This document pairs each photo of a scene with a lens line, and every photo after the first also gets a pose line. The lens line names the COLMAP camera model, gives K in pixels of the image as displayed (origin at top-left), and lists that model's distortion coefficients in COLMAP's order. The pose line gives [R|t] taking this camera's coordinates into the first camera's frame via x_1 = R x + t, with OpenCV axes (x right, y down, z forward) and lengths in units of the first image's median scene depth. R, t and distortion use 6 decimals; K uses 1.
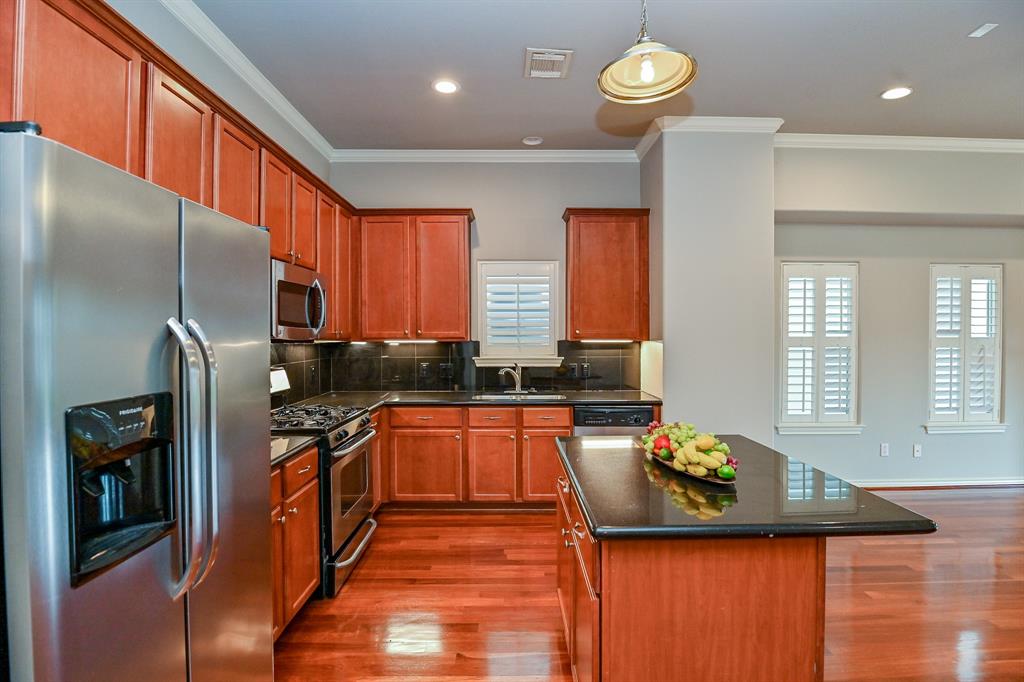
lens RADIAL K [[506.2, 0, 514.0], [0, 506.2, 339.6], [0, 0, 1]] dist [-0.024228, -0.003806]
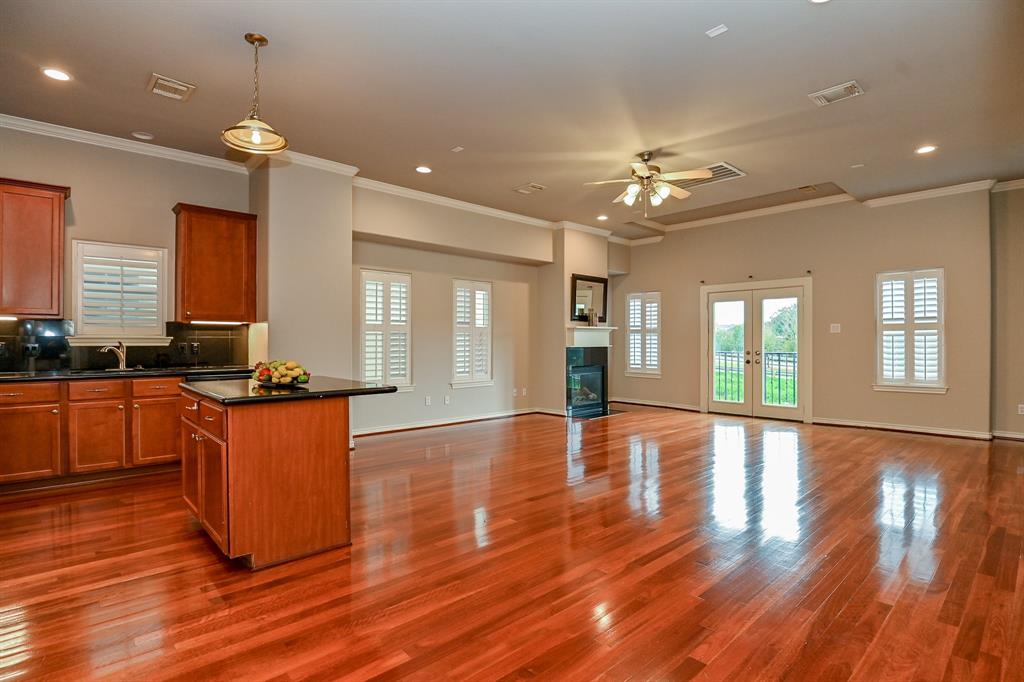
lens RADIAL K [[506.2, 0, 513.7], [0, 506.2, 342.1], [0, 0, 1]] dist [-0.024228, -0.003806]
pose [[0.742714, 0.000395, 0.669608, -0.084008], [0.003953, 0.999980, -0.004975, 0.057622], [-0.669597, 0.006342, 0.742698, -0.319515]]
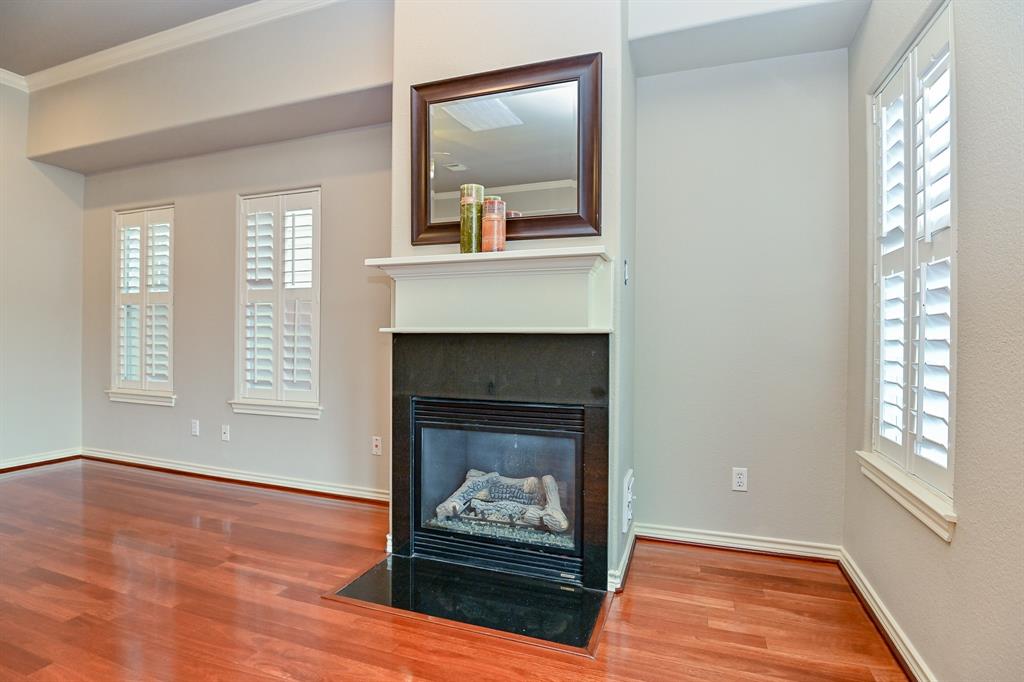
lens RADIAL K [[506.2, 0, 508.8], [0, 506.2, 340.1], [0, 0, 1]] dist [-0.024228, -0.003806]
pose [[0.935720, 0.010555, -0.352584, 1.634363], [-0.012321, 0.999920, -0.002765, 0.077558], [0.352527, 0.006932, 0.935776, 0.441439]]
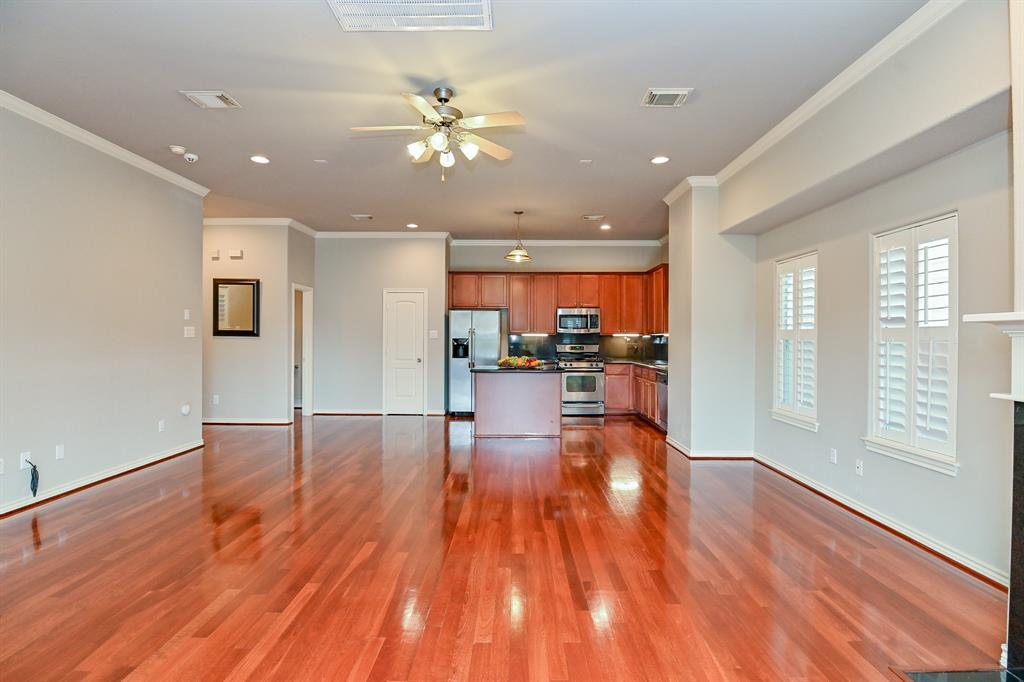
lens RADIAL K [[506.2, 0, 515.0], [0, 506.2, 338.9], [0, 0, 1]] dist [-0.024228, -0.003806]
pose [[-0.015477, 0.003829, -0.999873, 1.765853], [-0.013293, 0.999904, 0.004035, 0.018406], [0.999792, 0.013354, -0.015425, 0.480821]]
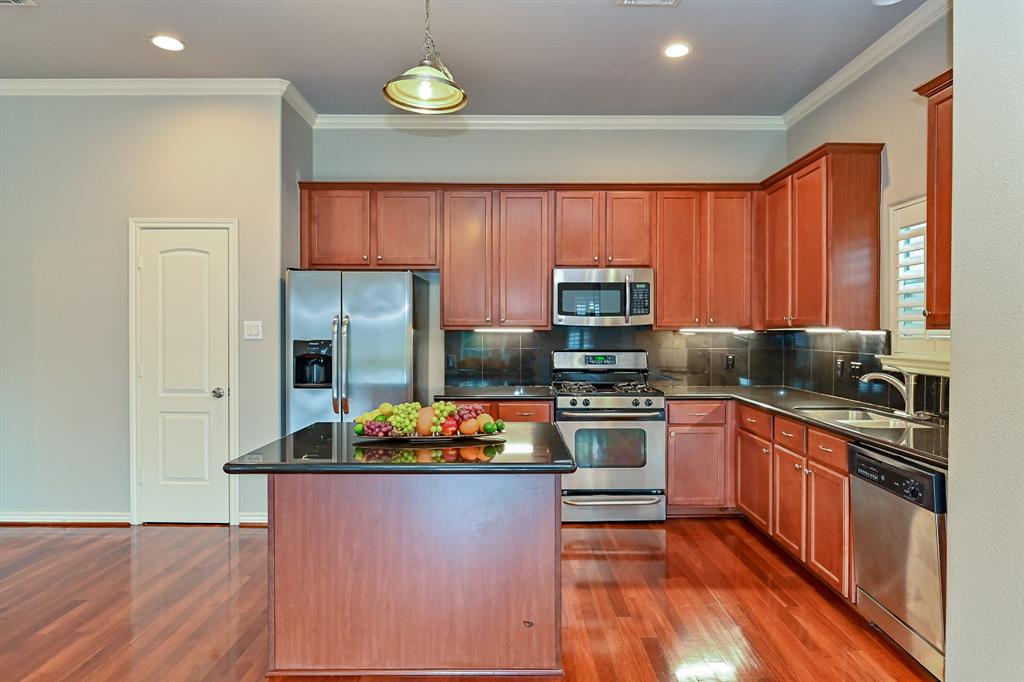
lens RADIAL K [[607.8, 0, 516.0], [0, 607.8, 334.8], [0, 0, 1]] dist [-0.005286, 0.001867]
pose [[-0.009550, 0.011157, -0.999892, 0.765600], [-0.011353, 0.999872, 0.011265, 0.005208], [0.999890, 0.011460, -0.009422, 0.565692]]
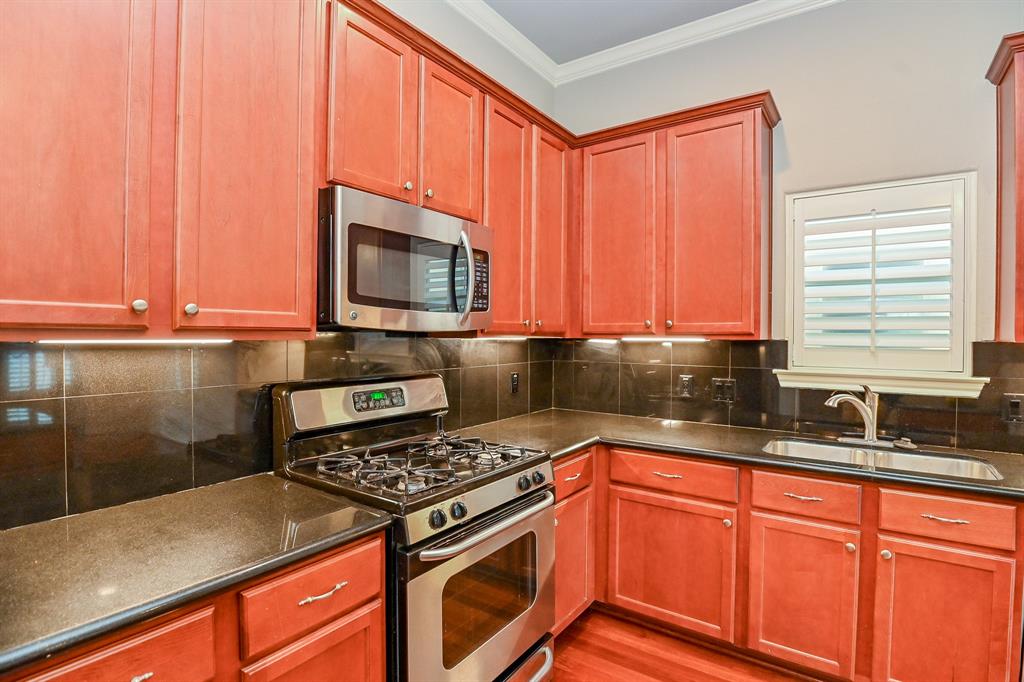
lens RADIAL K [[506.2, 0, 513.7], [0, 506.2, 339.7], [0, 0, 1]] dist [-0.024228, -0.003806]
pose [[0.813135, 0.014337, -0.581899, 0.007591], [-0.014433, 0.999886, 0.004467, 0.004370], [0.581897, 0.004766, 0.813249, 0.408980]]
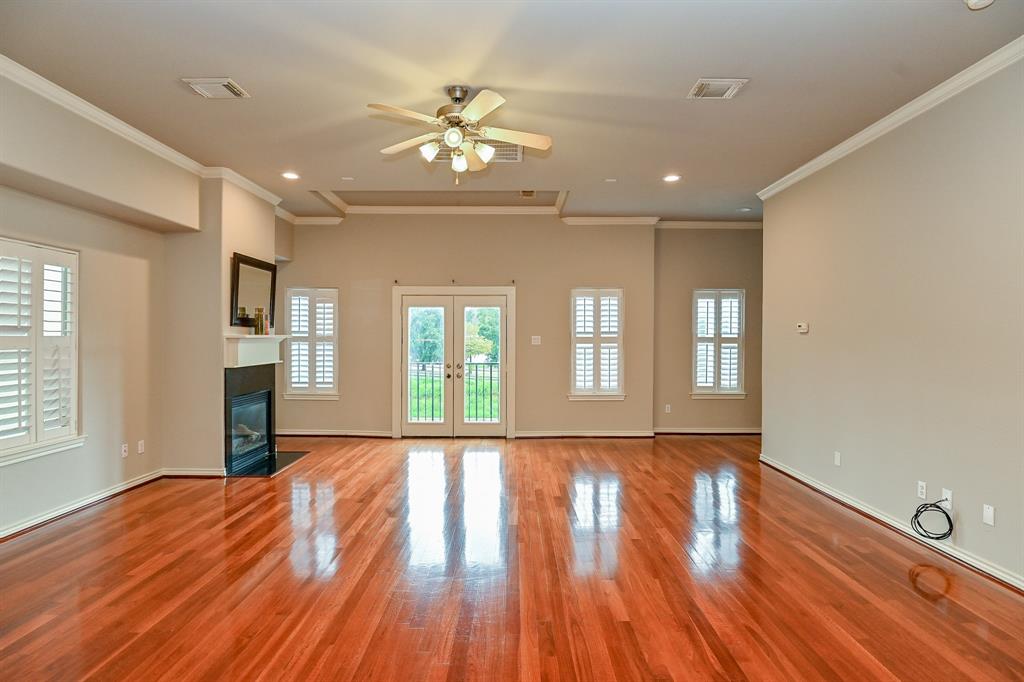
lens RADIAL K [[506.2, 0, 510.0], [0, 506.2, 341.2], [0, 0, 1]] dist [-0.024228, -0.003806]
pose [[0.012469, -0.005809, 0.999905, 0.145191], [0.003626, 0.999977, 0.005765, 0.001874], [-0.999916, 0.003553, 0.012489, 0.253435]]
